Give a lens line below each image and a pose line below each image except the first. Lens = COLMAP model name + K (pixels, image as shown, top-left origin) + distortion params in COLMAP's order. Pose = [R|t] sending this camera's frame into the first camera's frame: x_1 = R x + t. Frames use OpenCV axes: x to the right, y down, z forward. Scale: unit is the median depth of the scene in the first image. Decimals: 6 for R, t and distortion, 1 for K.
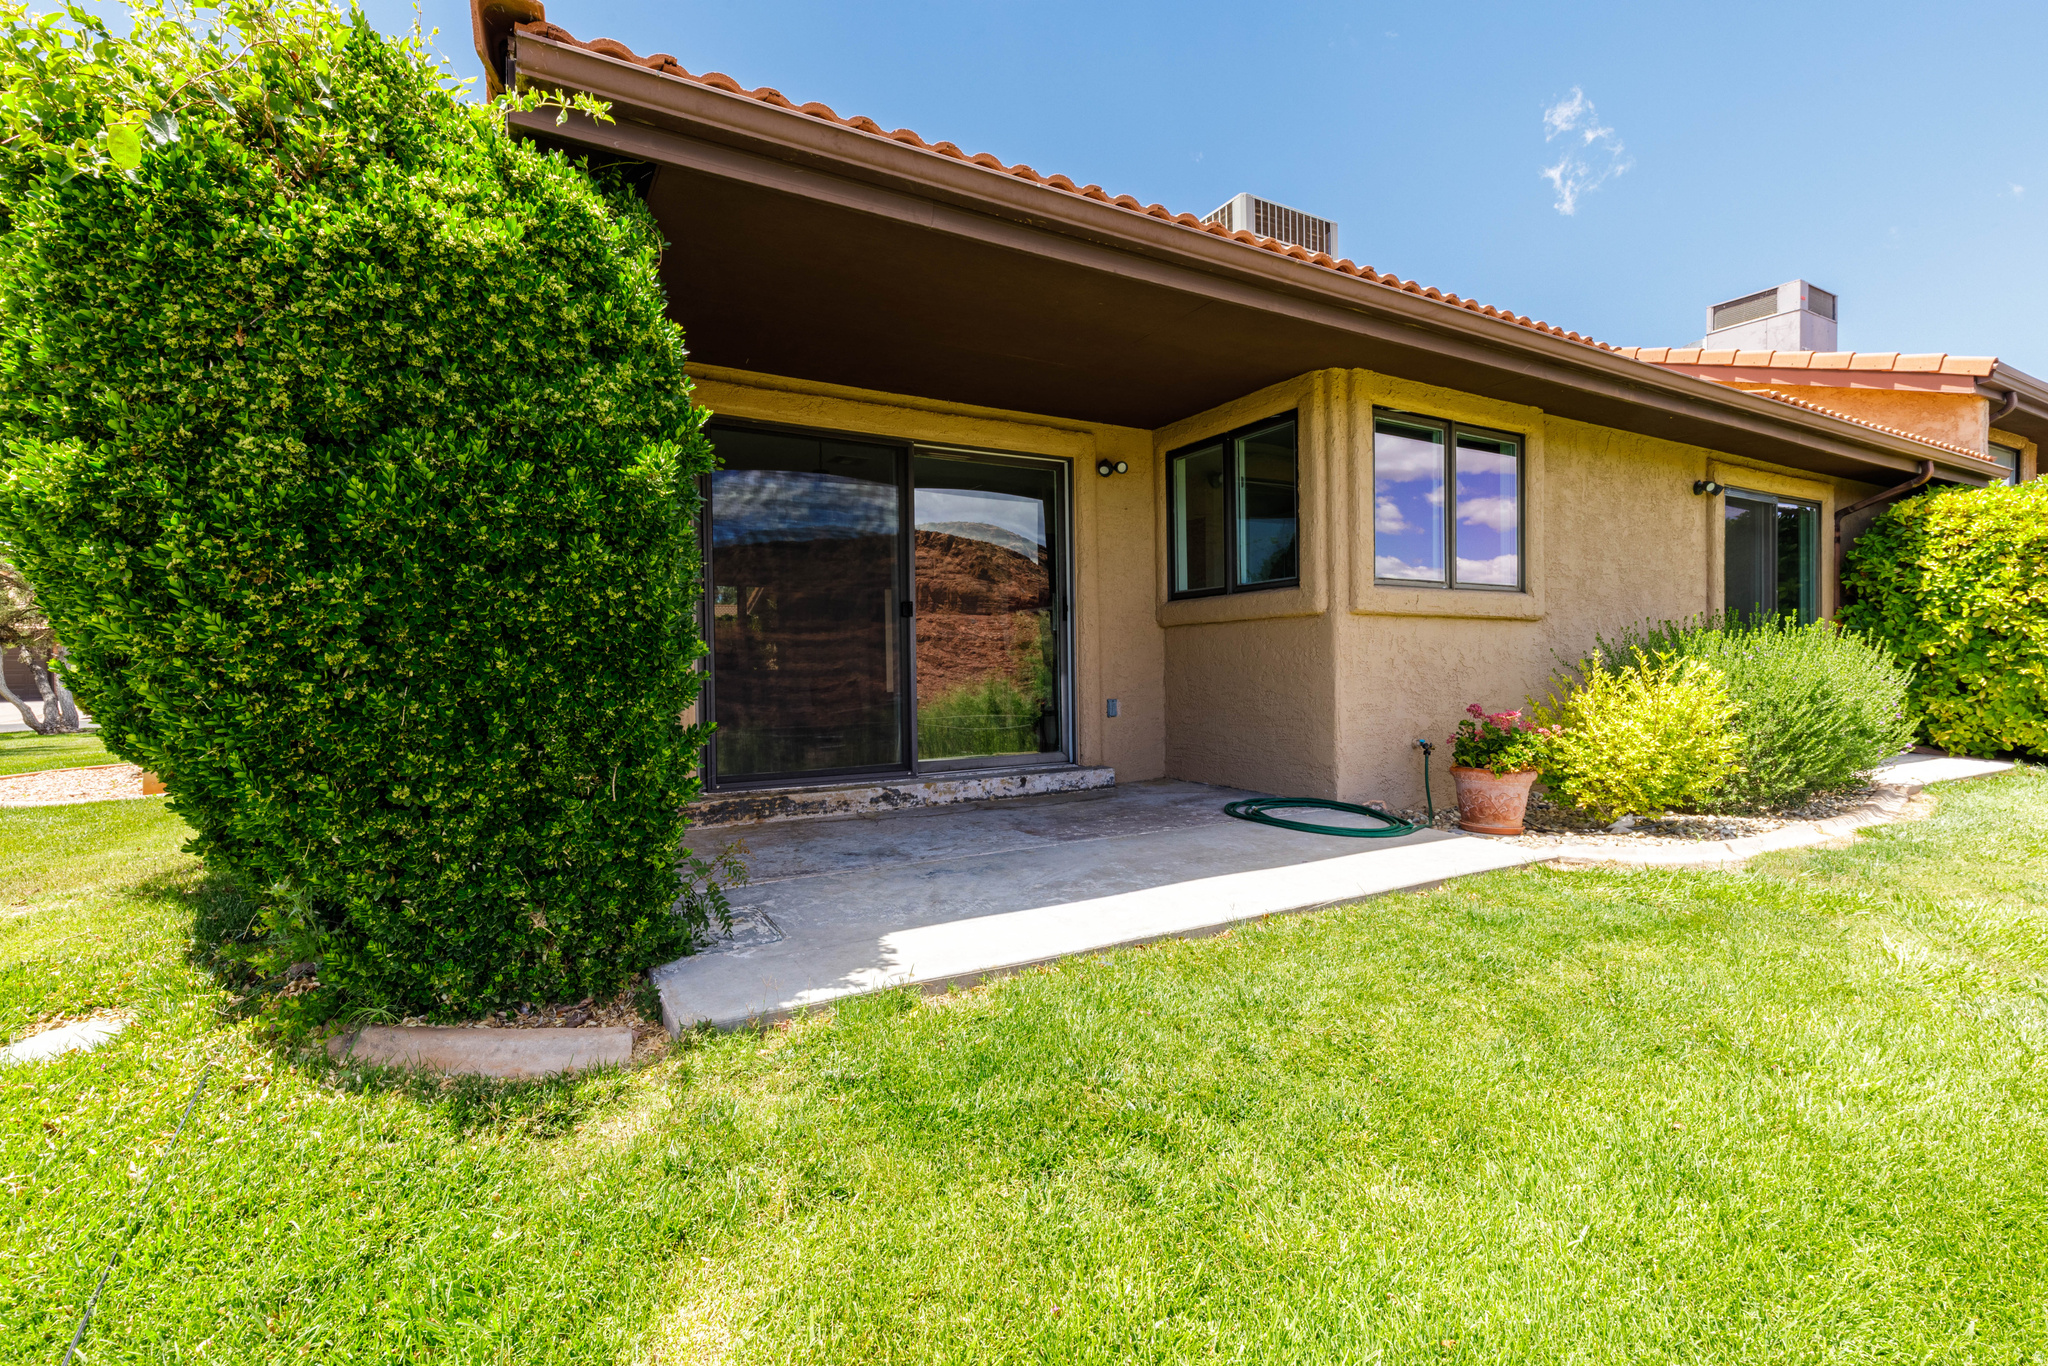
lens RADIAL K [[911.1, 0, 1031.7], [0, 911.1, 685.0], [0, 0, 1]] dist [0.000023, -0.000517]
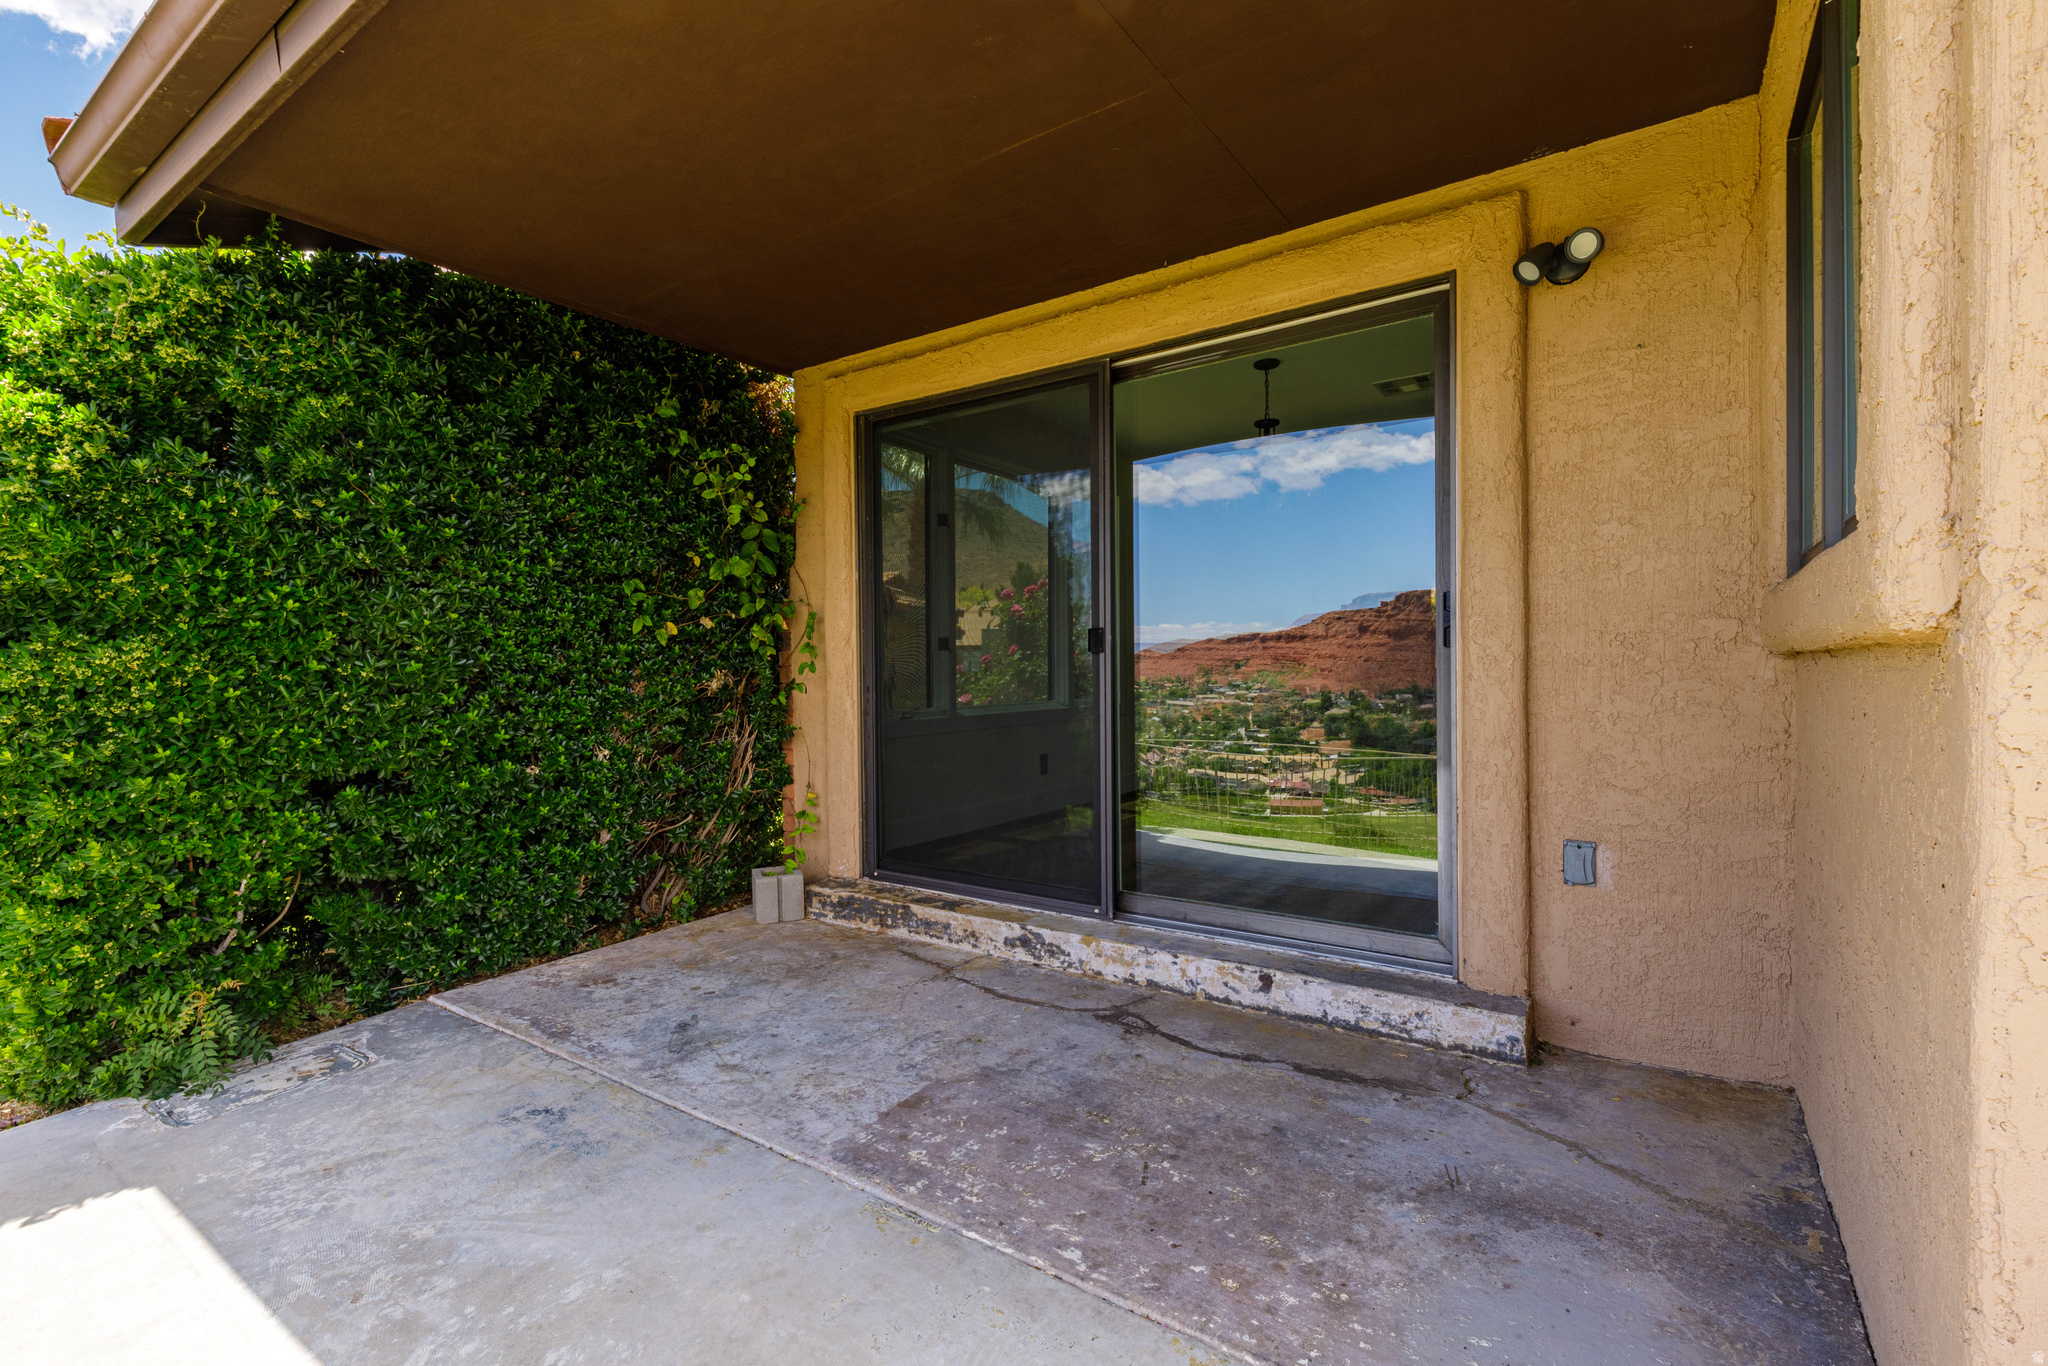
lens RADIAL K [[911.1, 0, 1031.7], [0, 911.1, 685.0], [0, 0, 1]] dist [0.000023, -0.000517]
pose [[0.438585, 0.025038, -0.898341, 0.399806], [-0.015888, 0.999672, 0.020105, -0.066608], [0.898549, 0.005455, 0.438839, 0.718462]]
